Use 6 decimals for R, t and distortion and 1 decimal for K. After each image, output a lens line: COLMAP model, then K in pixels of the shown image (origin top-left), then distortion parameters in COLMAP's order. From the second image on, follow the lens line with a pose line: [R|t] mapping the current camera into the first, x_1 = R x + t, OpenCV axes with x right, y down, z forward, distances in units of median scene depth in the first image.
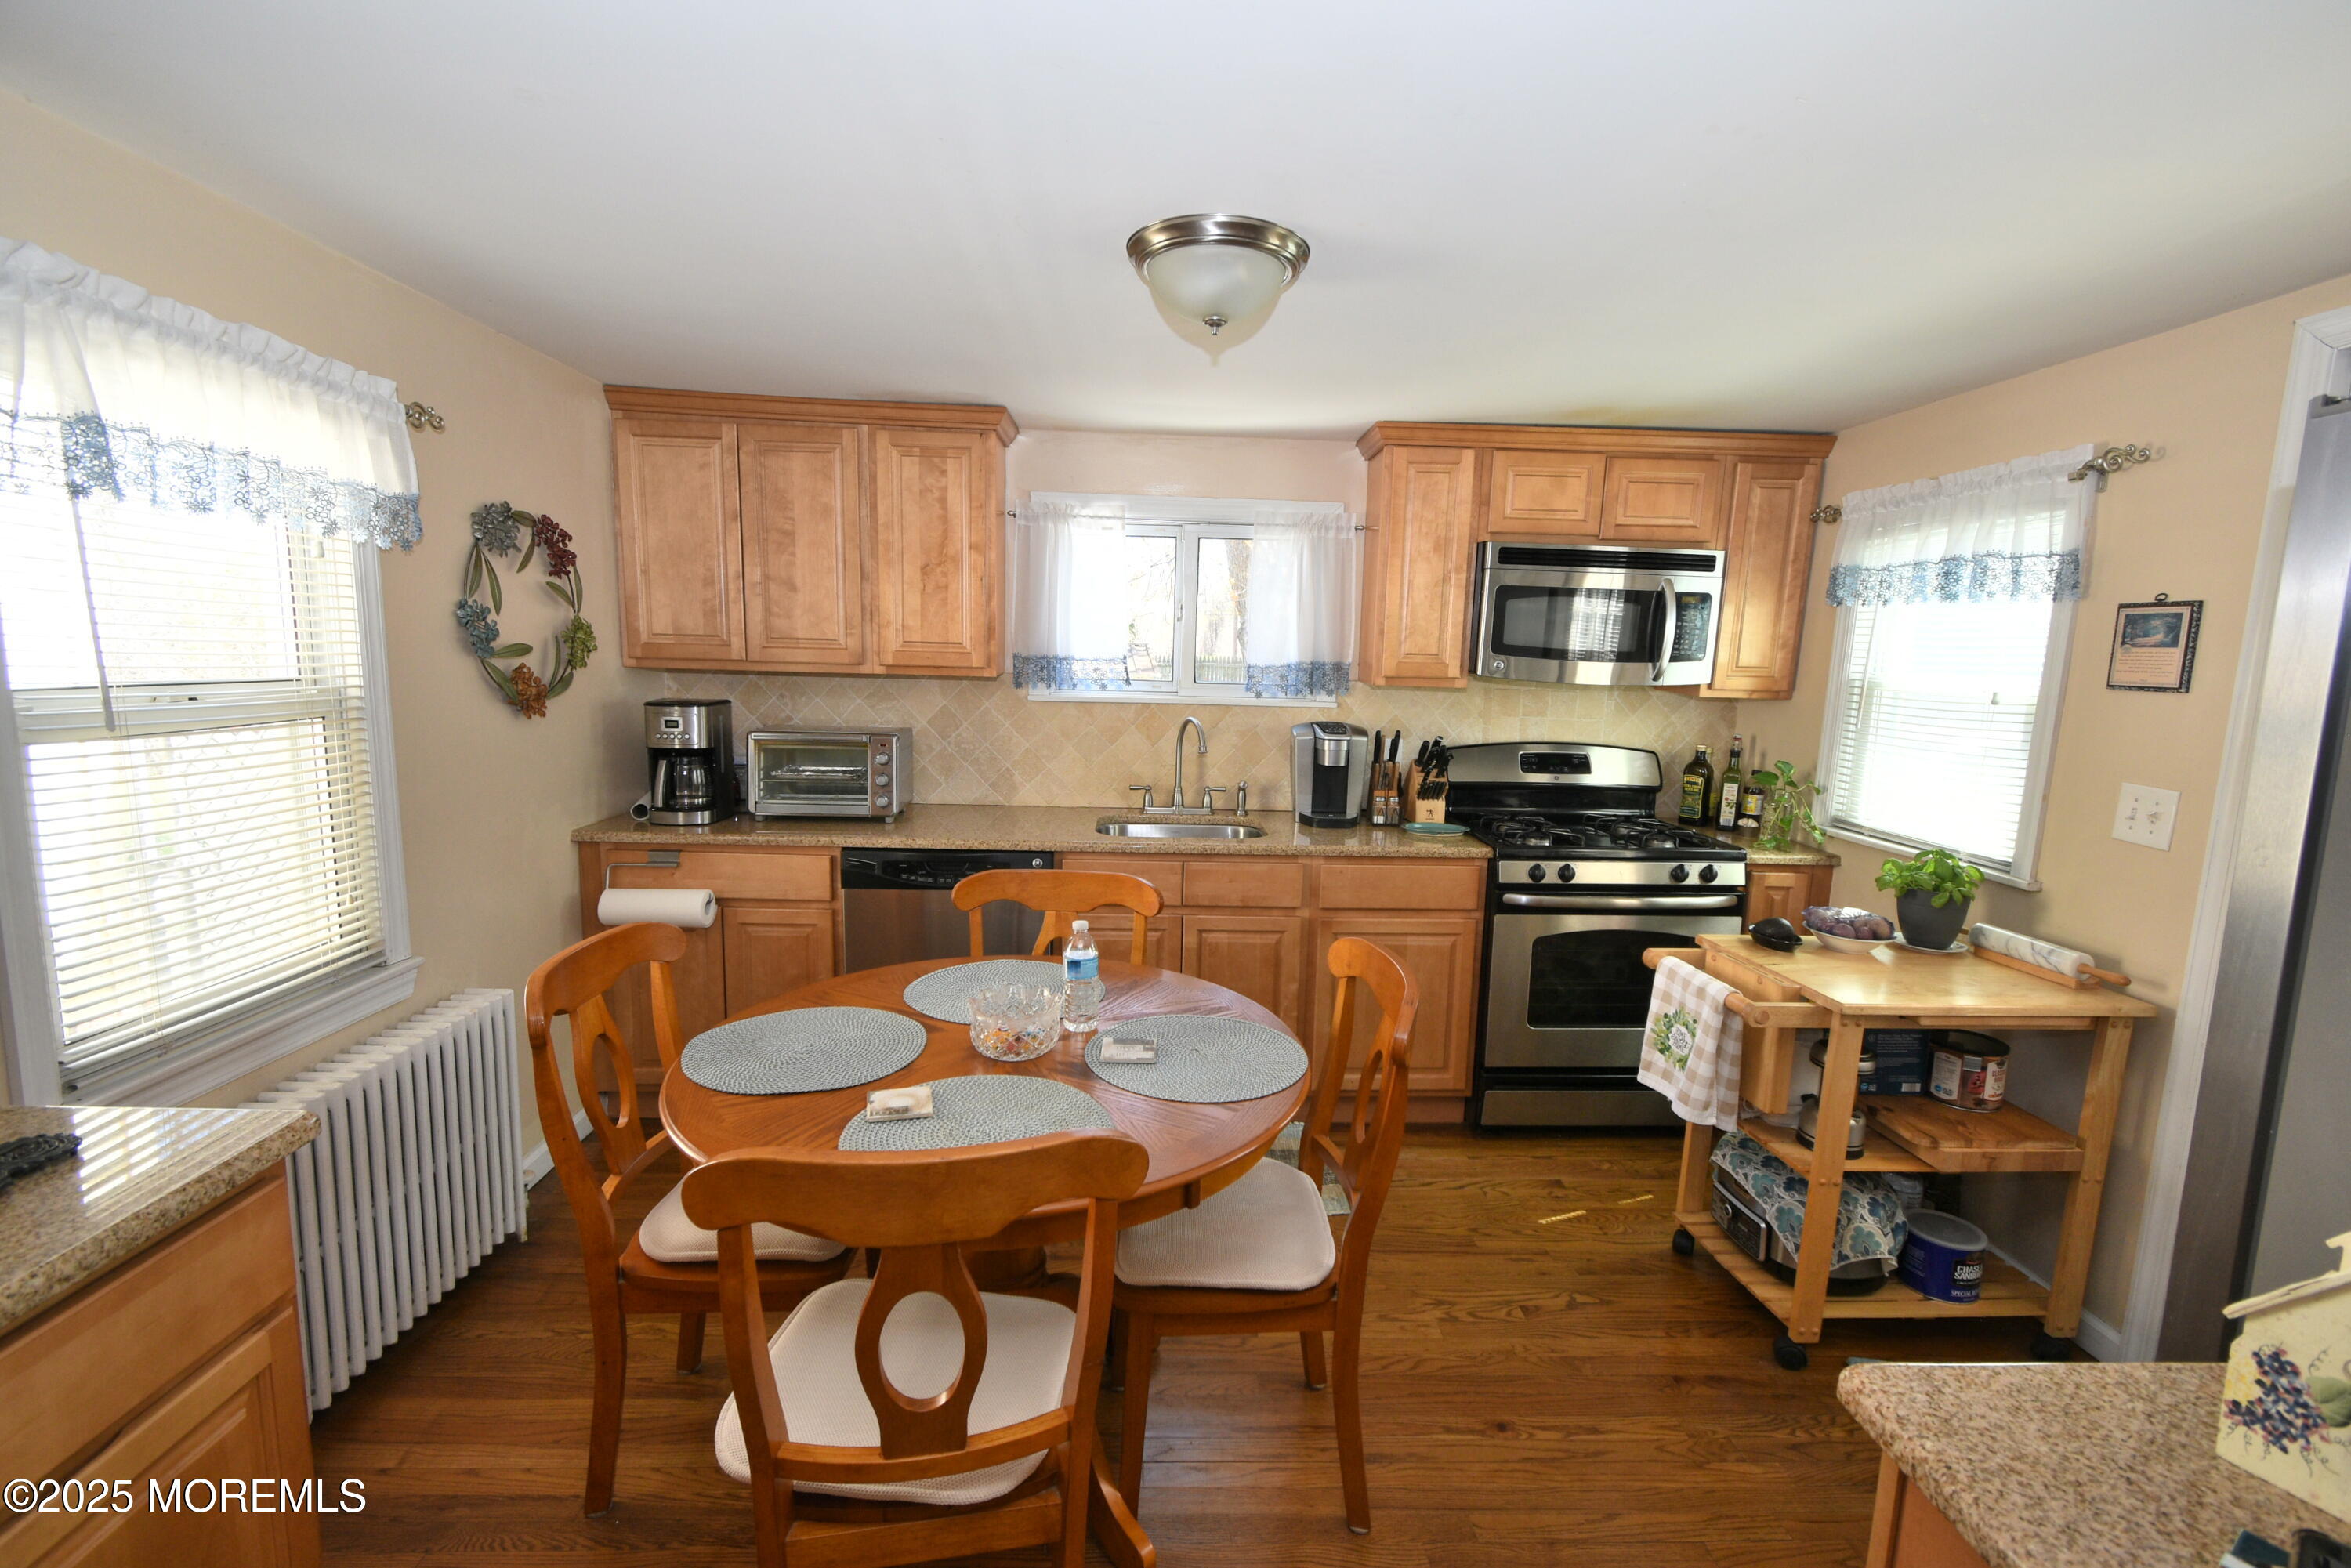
lens RADIAL K [[1043.1, 0, 1186.4], [0, 1043.1, 782.1], [0, 0, 1]] dist [0.004330, -0.000713]
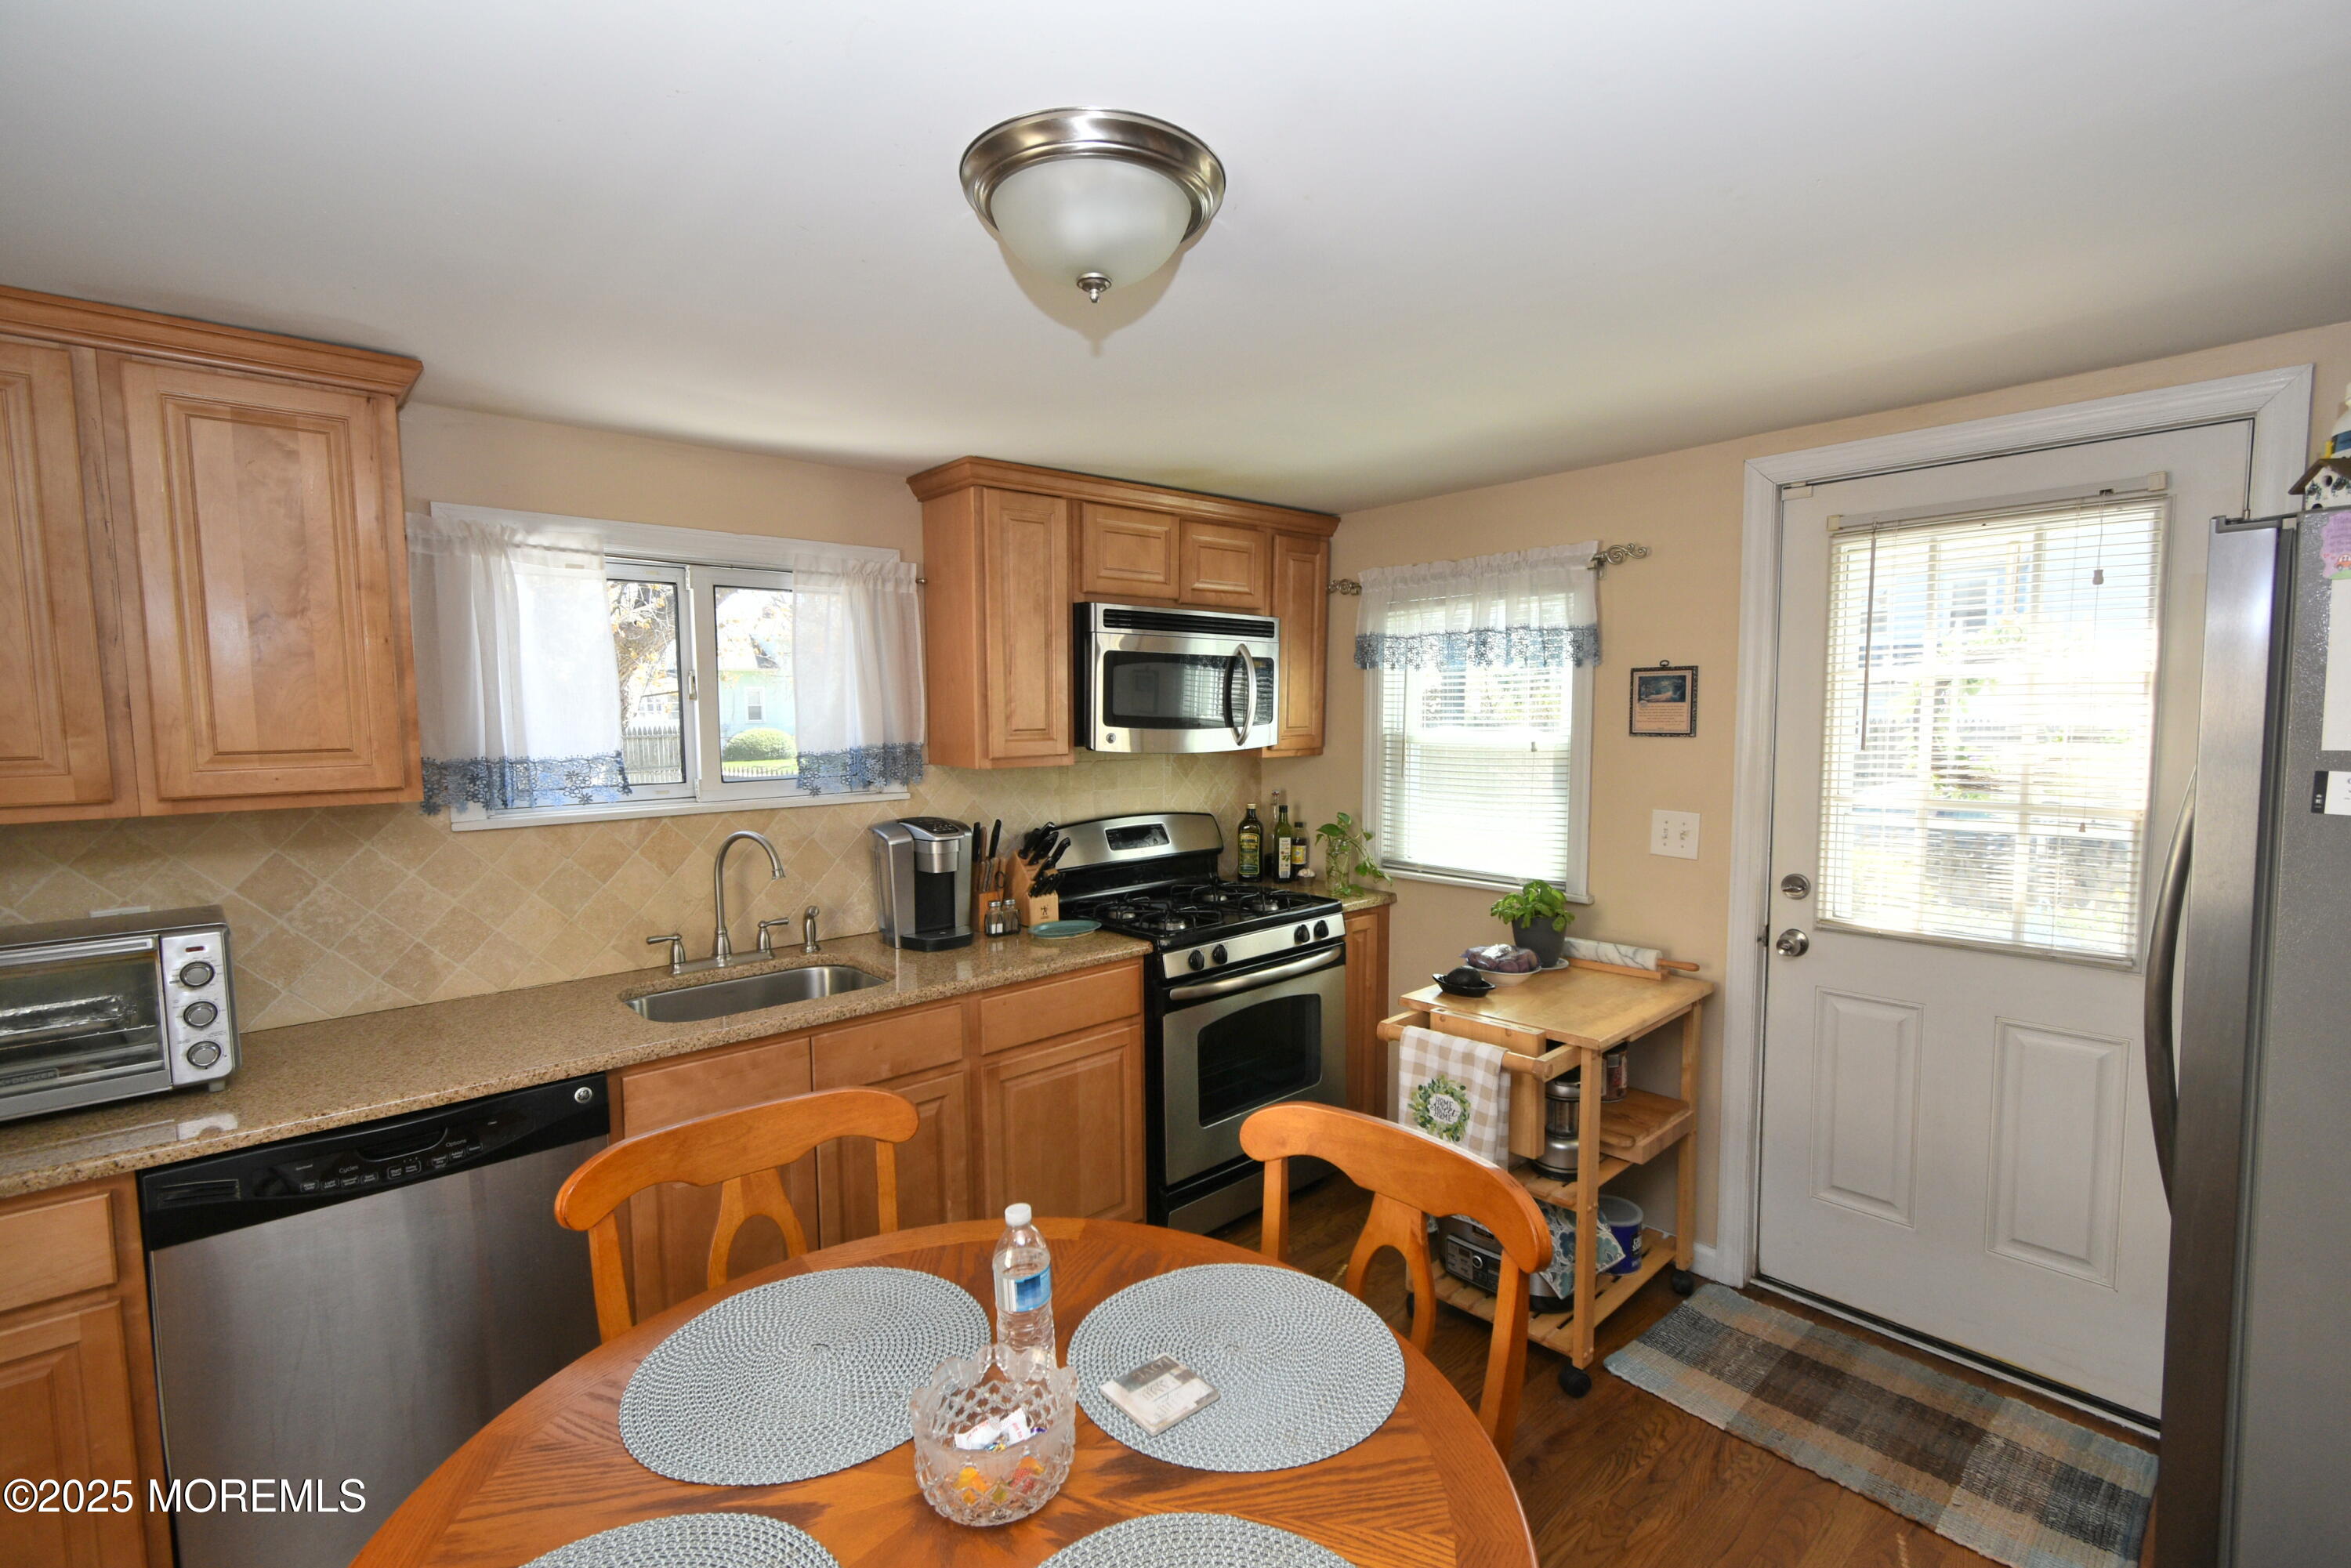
lens RADIAL K [[1043.1, 0, 1189.1], [0, 1043.1, 787.4], [0, 0, 1]] dist [0.004330, -0.000713]
pose [[0.772115, -0.082868, 0.630056, -0.227788], [0.113645, 0.993484, -0.008600, -0.054992], [-0.625238, 0.078243, 0.776502, 0.261372]]
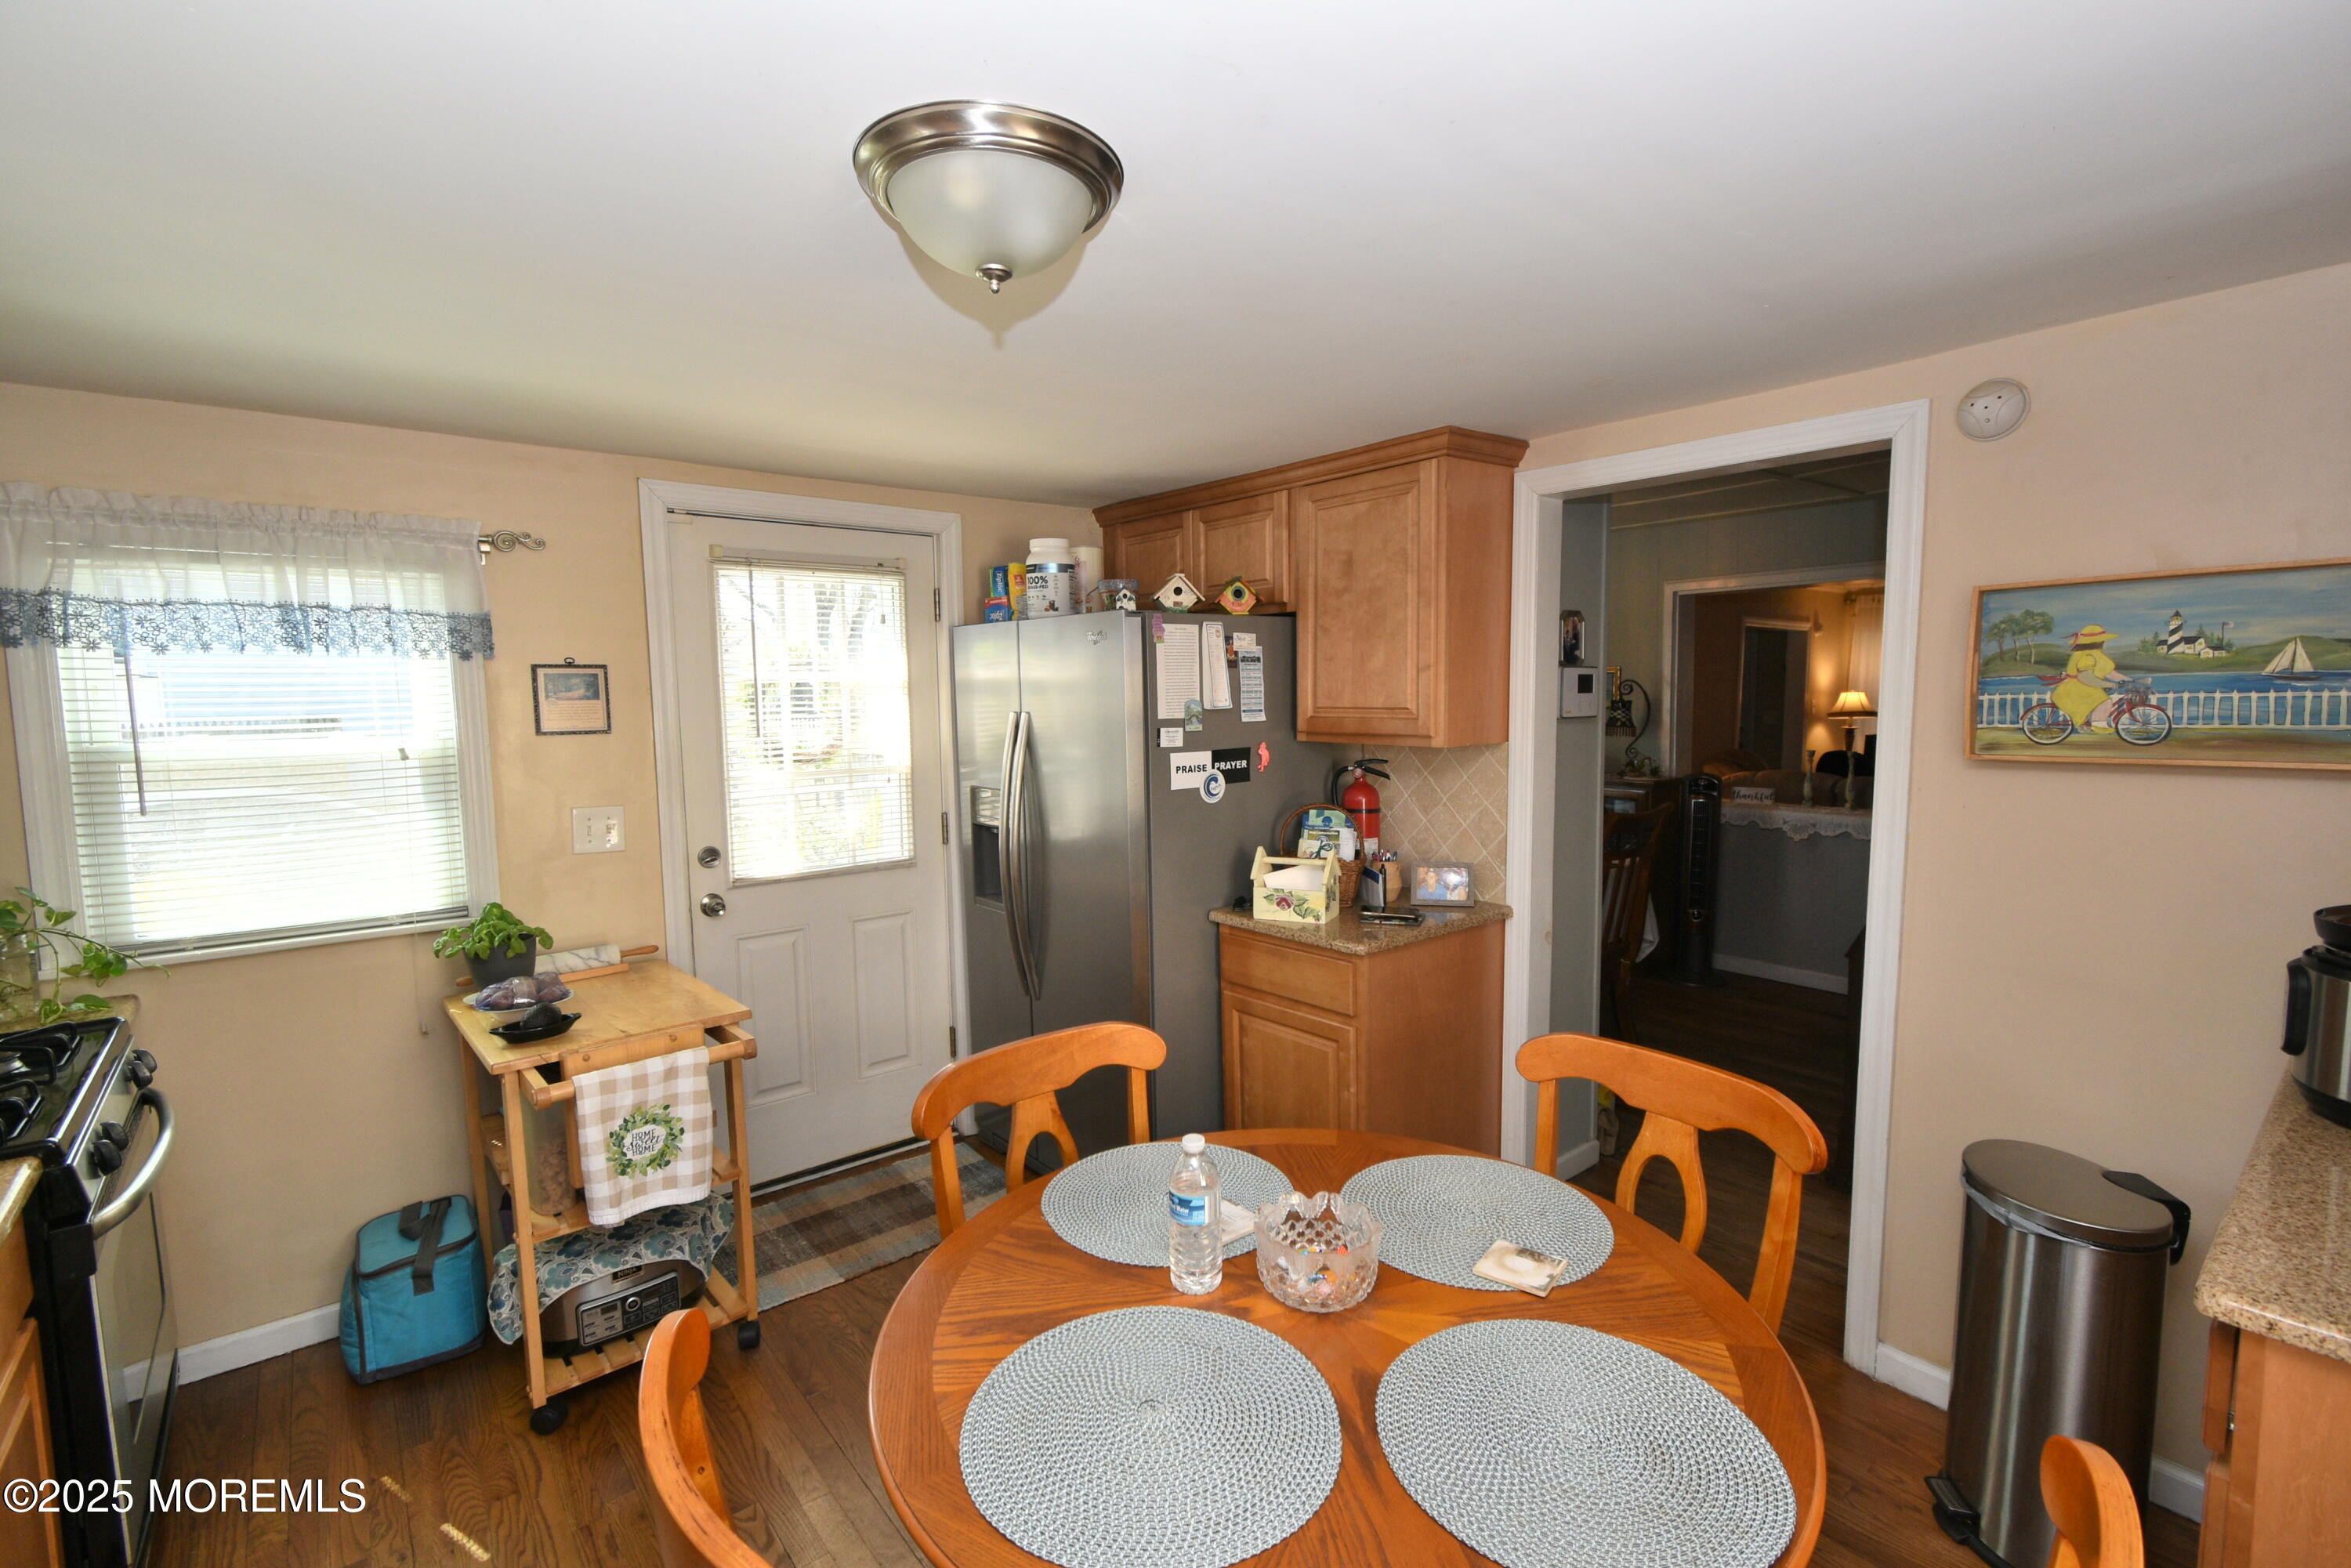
lens RADIAL K [[1043.1, 0, 1185.1], [0, 1043.1, 788.3], [0, 0, 1]] dist [0.004330, -0.000713]
pose [[-0.600329, -0.096498, 0.793910, -0.367252], [0.099066, 0.976076, 0.193550, -0.134051], [-0.793593, 0.194843, -0.576407, 0.795724]]
